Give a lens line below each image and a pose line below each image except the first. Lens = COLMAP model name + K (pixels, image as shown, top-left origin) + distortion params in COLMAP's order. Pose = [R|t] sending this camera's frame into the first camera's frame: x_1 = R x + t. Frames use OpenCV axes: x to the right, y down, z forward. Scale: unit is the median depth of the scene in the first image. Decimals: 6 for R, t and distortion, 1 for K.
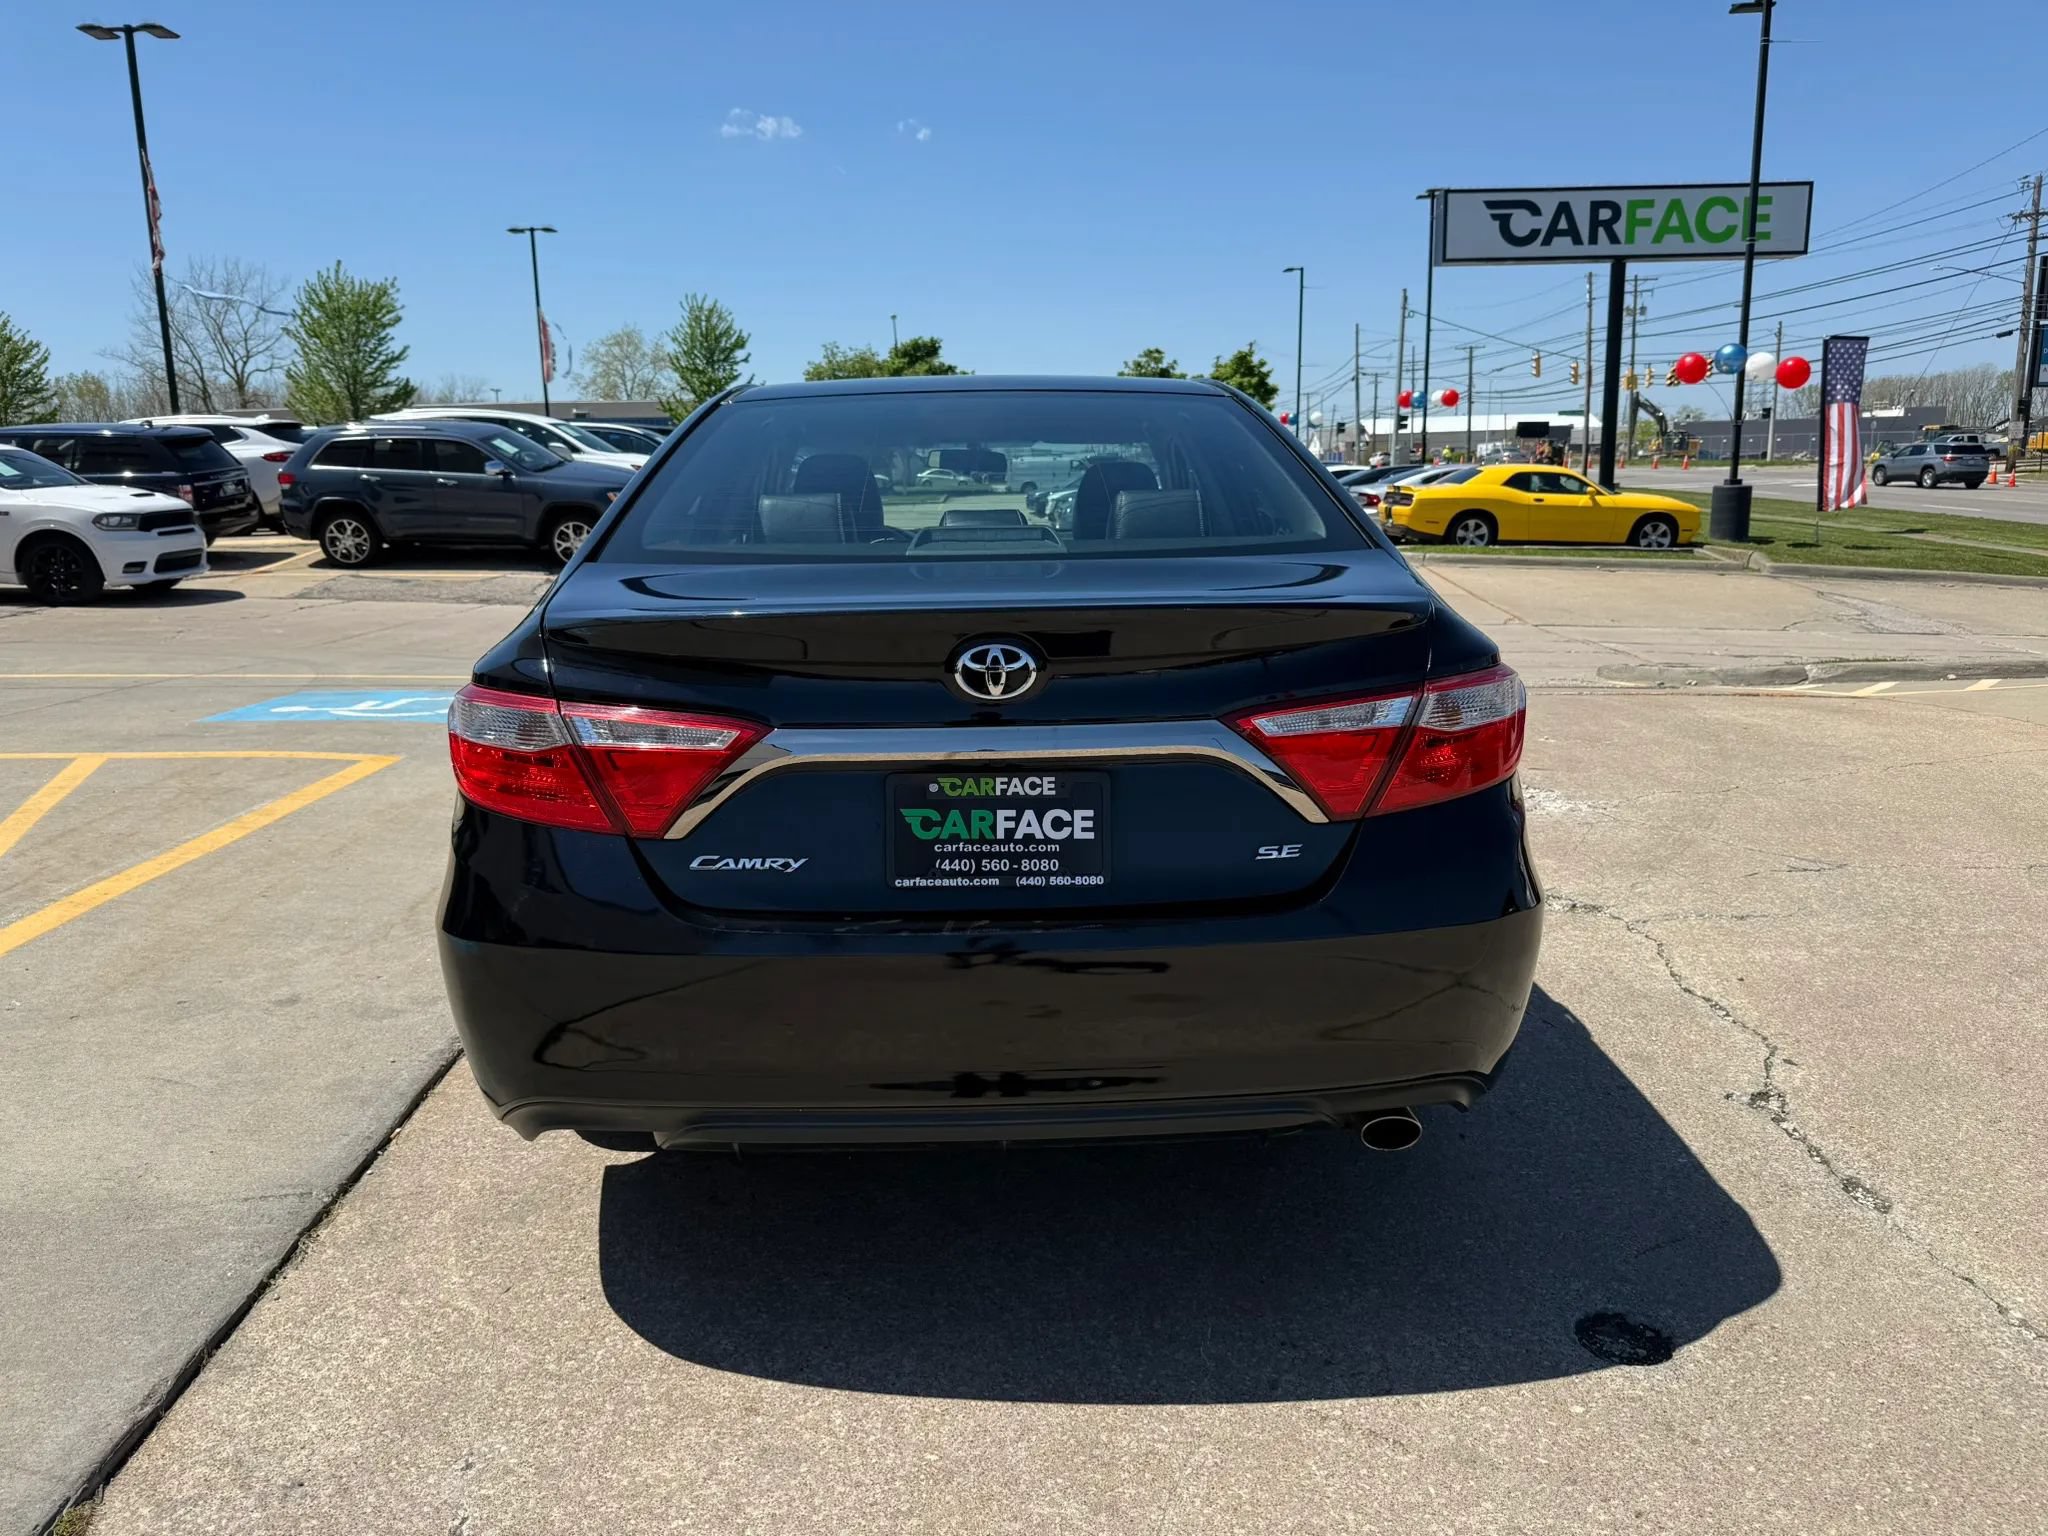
lens RADIAL K [[1445.7, 0, 1020.3], [0, 1445.7, 783.0], [0, 0, 1]] dist [0.015844, -0.024405]
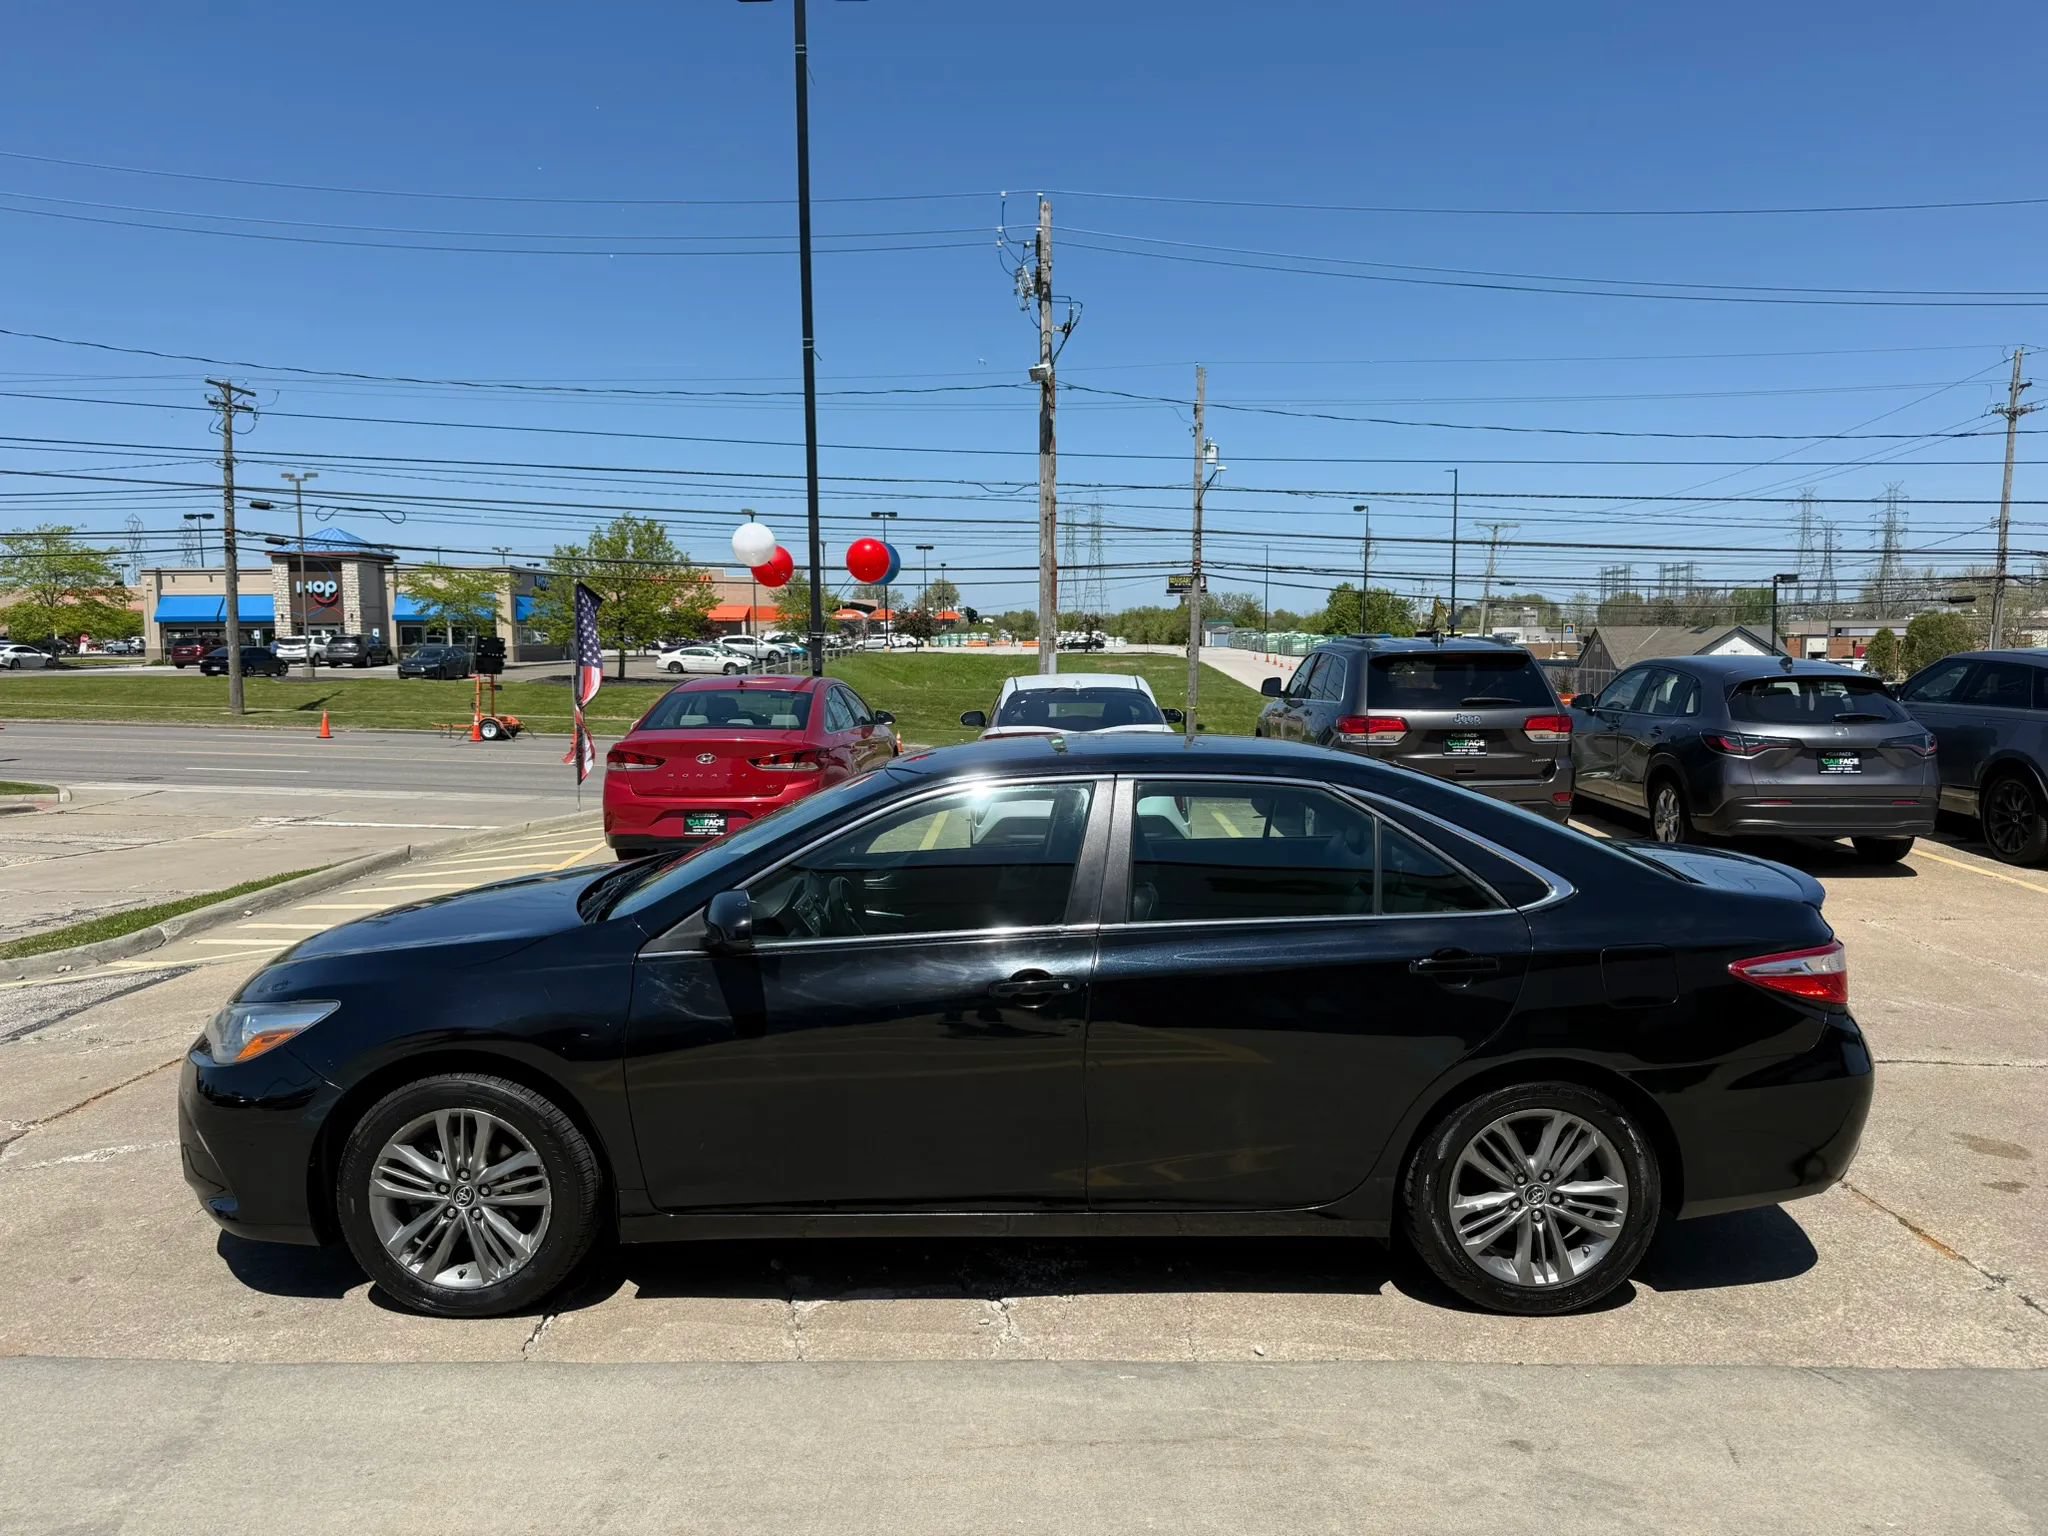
lens RADIAL K [[1445.7, 0, 1020.9], [0, 1445.7, 769.8], [0, 0, 1]] dist [0.015844, -0.024405]
pose [[0.017201, -0.066089, 0.997665, -1.238587], [0.214975, 0.974721, 0.060863, -0.342730], [-0.976468, 0.213426, 0.030974, 1.057182]]
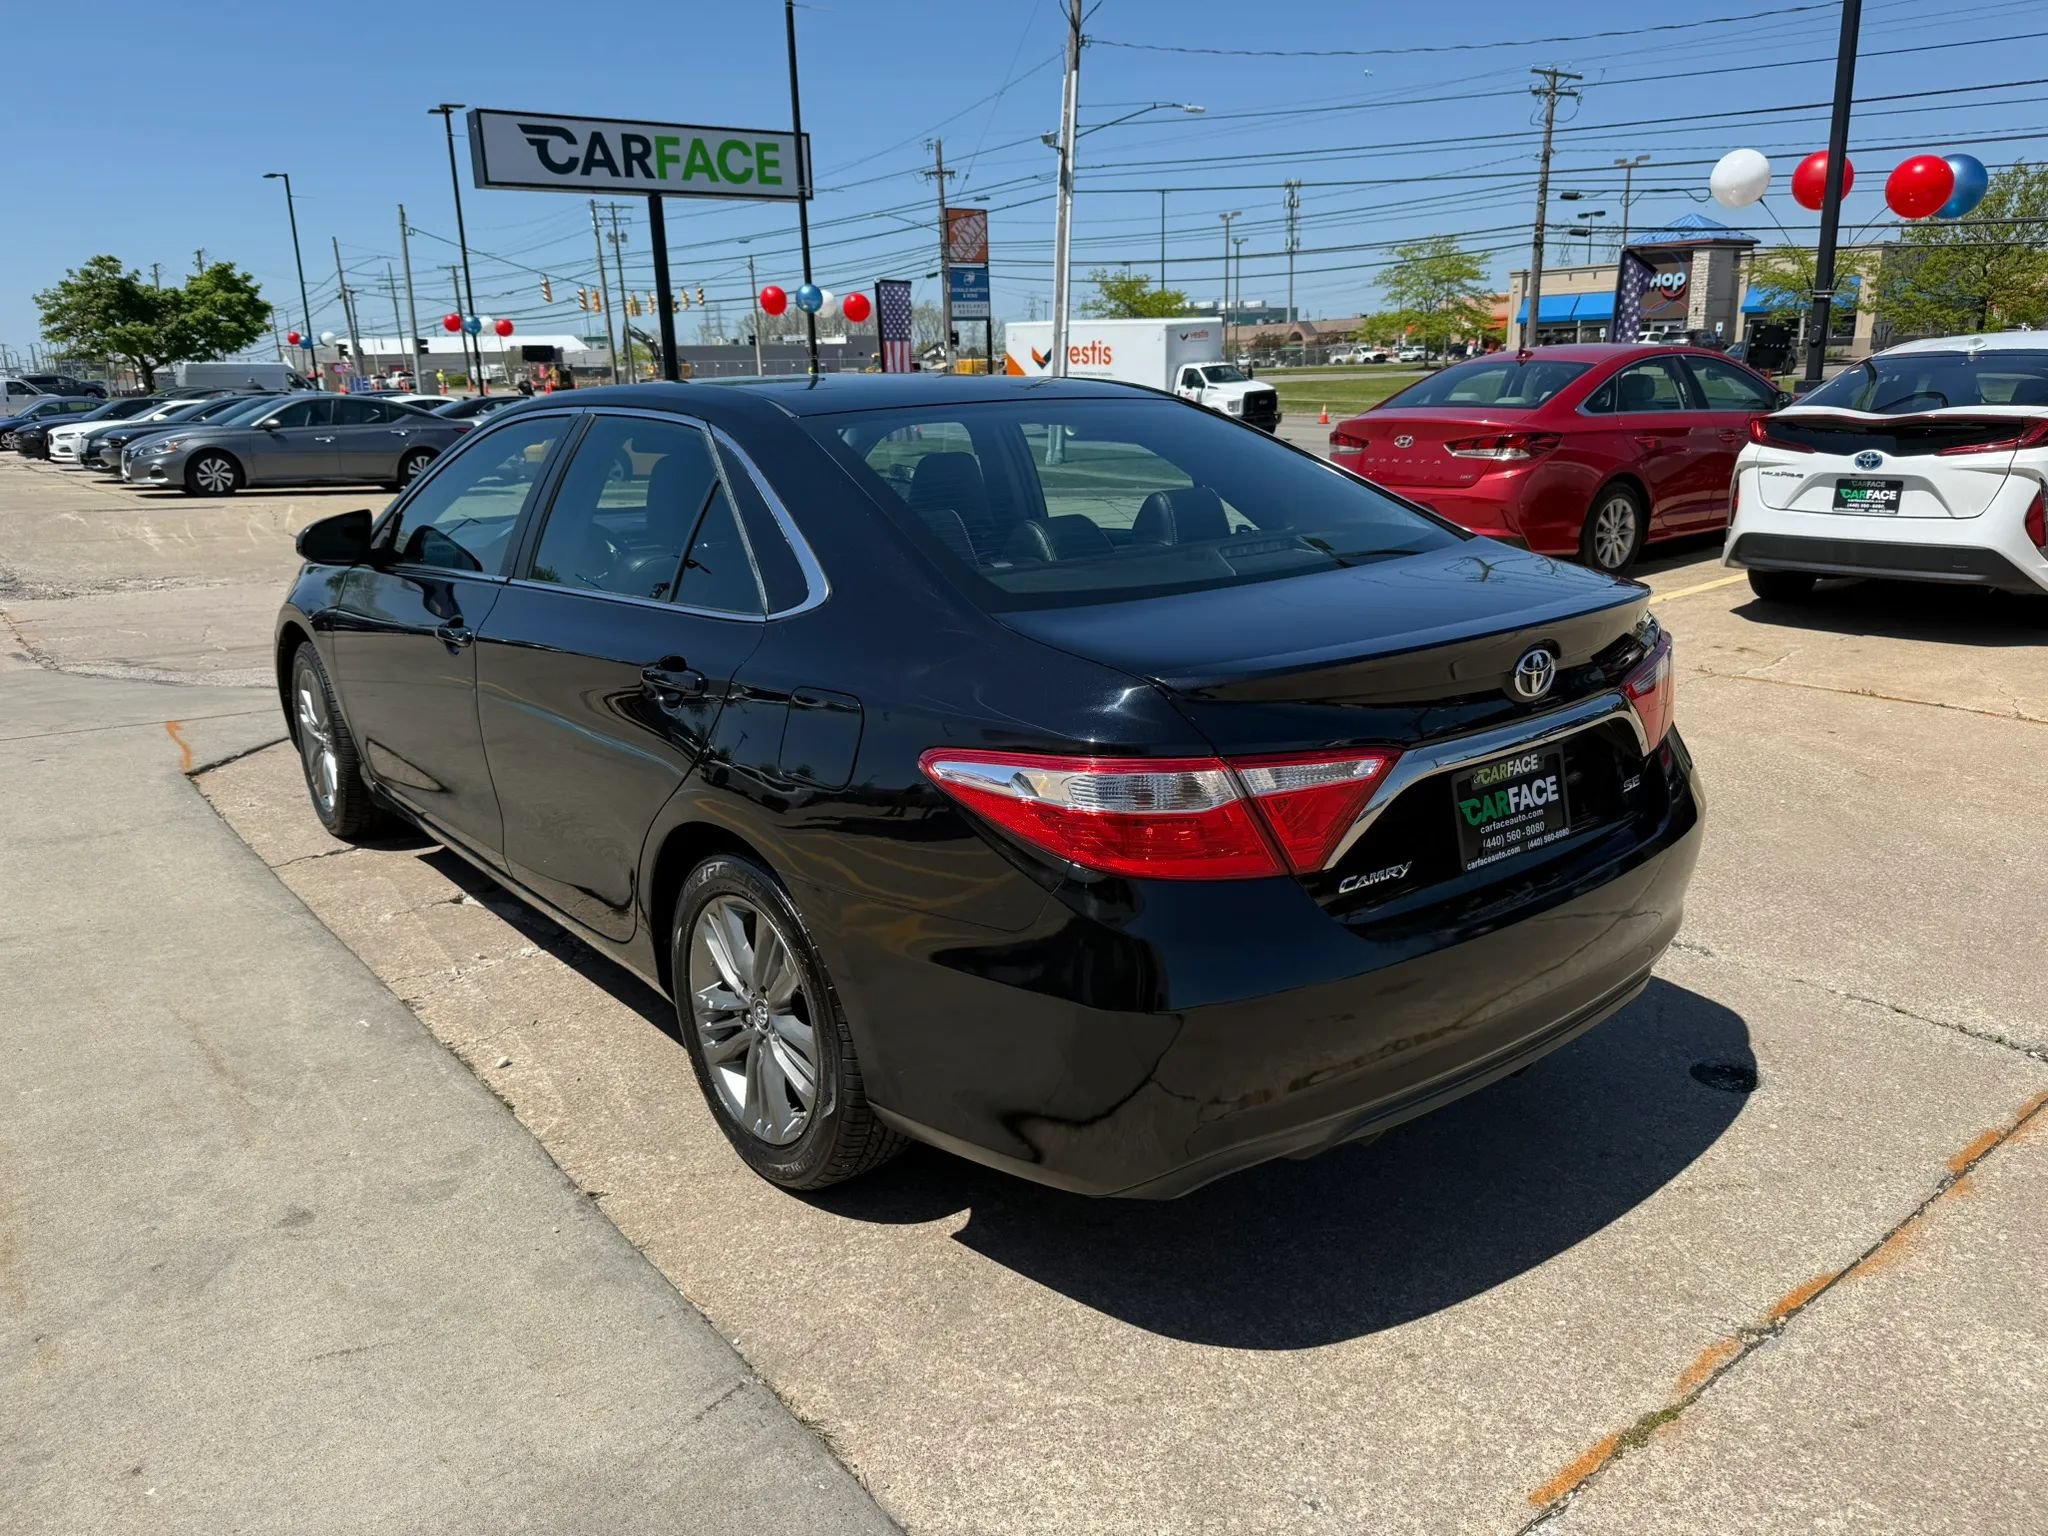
lens RADIAL K [[1445.7, 0, 1005.3], [0, 1445.7, 765.5], [0, 0, 1]] dist [0.015844, -0.024405]
pose [[0.793424, -0.161557, 0.586837, -0.550158], [0.137877, 0.986774, 0.085246, -0.084245], [-0.592847, 0.013275, 0.805205, 0.153423]]
